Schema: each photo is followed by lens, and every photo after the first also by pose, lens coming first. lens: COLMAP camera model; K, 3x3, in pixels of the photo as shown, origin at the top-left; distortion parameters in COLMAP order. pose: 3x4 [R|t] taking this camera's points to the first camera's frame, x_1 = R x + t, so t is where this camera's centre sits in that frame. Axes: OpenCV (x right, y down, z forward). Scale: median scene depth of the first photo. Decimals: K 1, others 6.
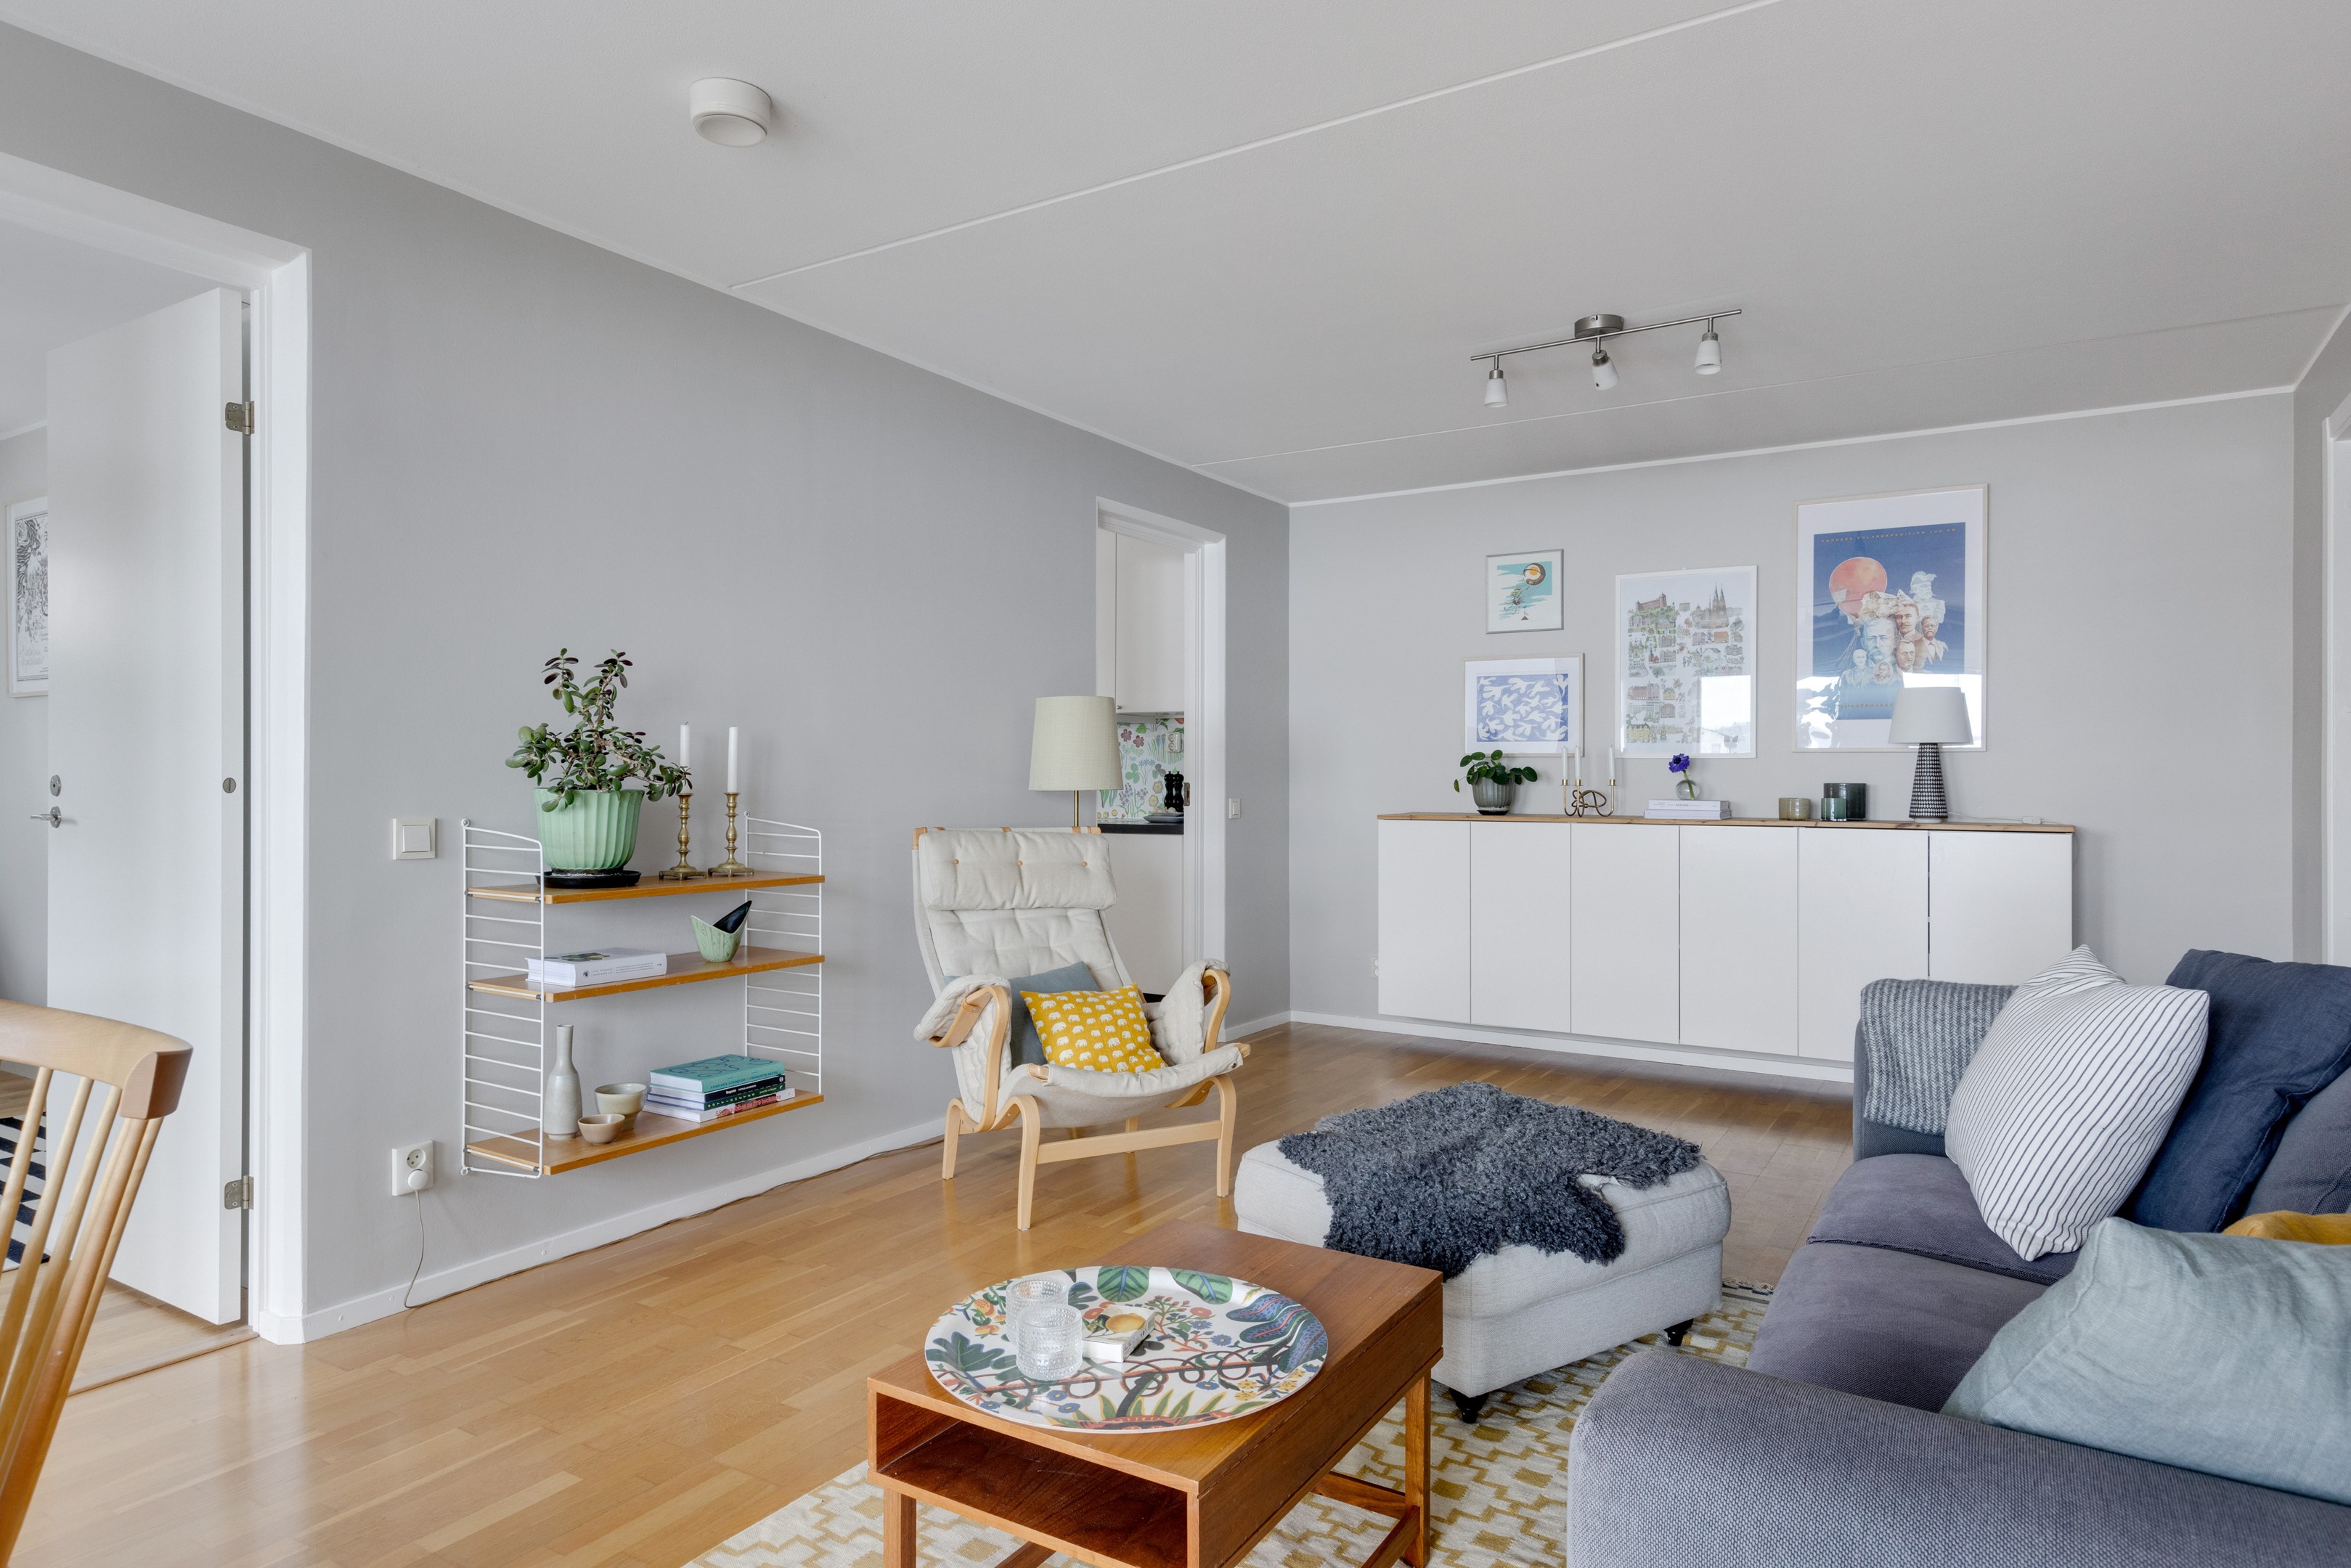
lens RADIAL K [[1338.7, 0, 1120.9], [0, 1338.7, 794.6], [0, 0, 1]] dist [0.004383, -0.000812]
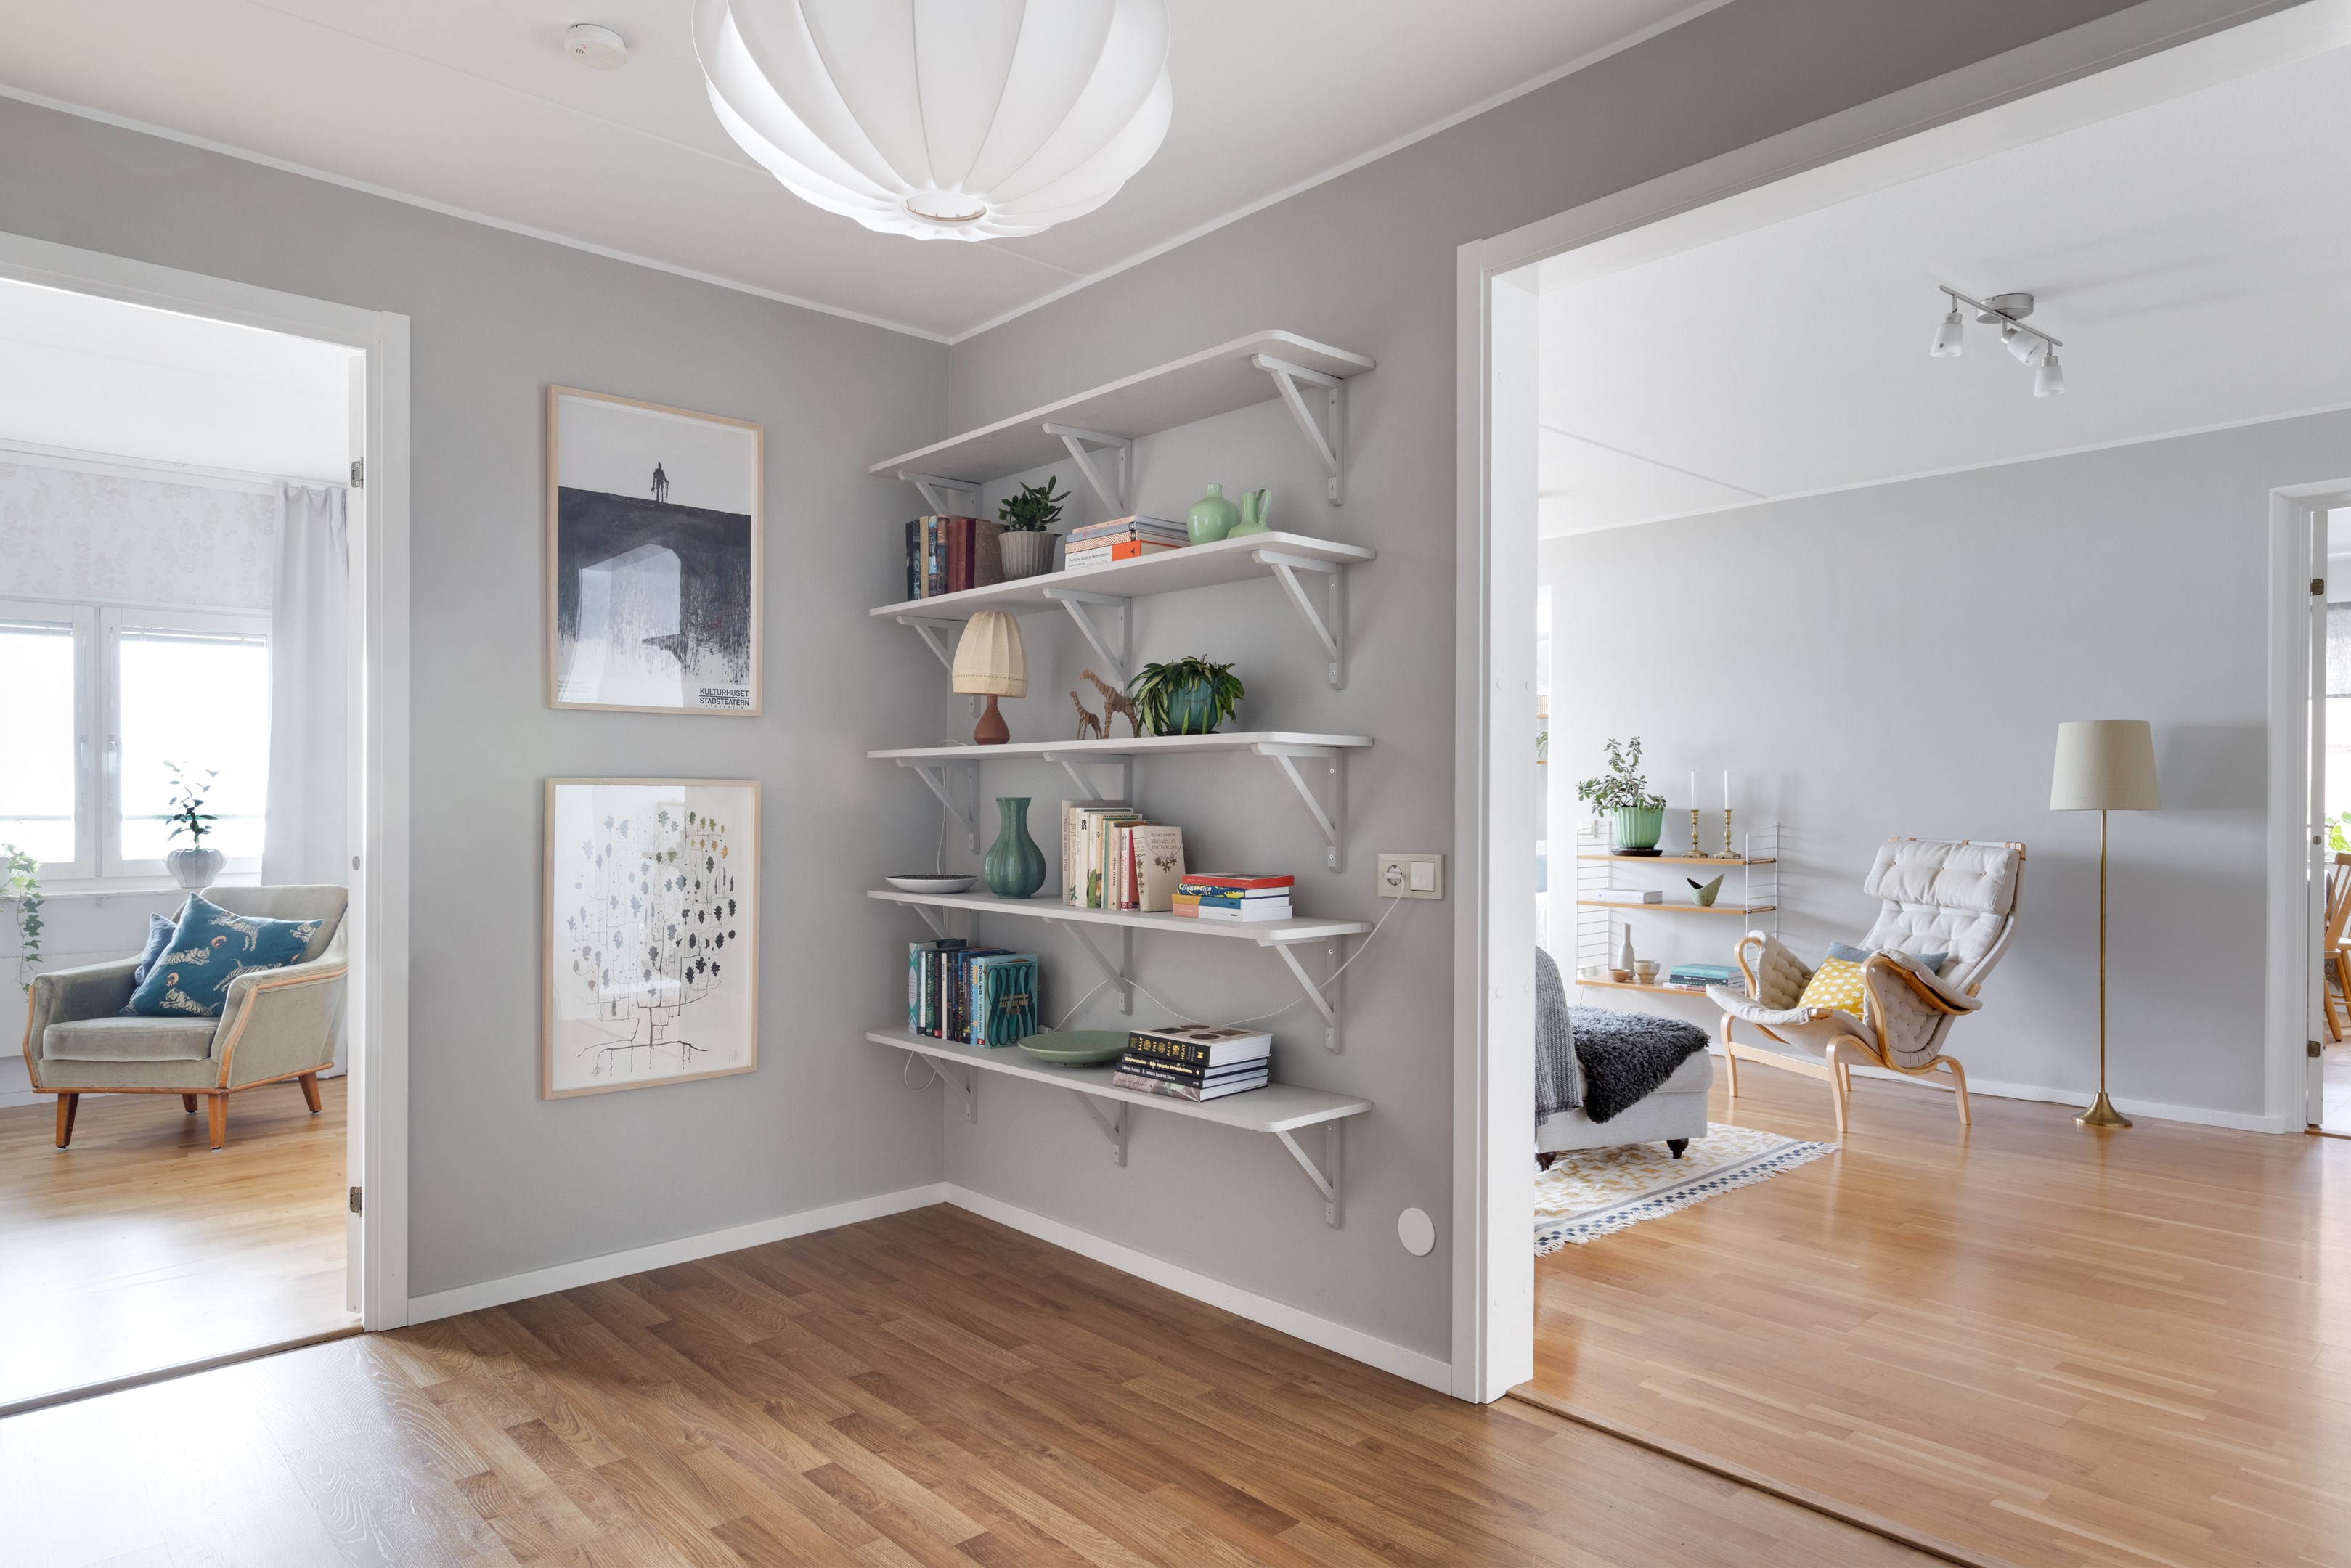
lens RADIAL K [[1338.7, 0, 1185.2], [0, 1338.7, 820.6], [0, 0, 1]] dist [0.004383, -0.000812]
pose [[-0.228845, 0.007623, -0.973433, 1.010174], [-0.012575, 0.999863, 0.010786, 0.001880], [0.973382, 0.014709, -0.228718, 0.480043]]
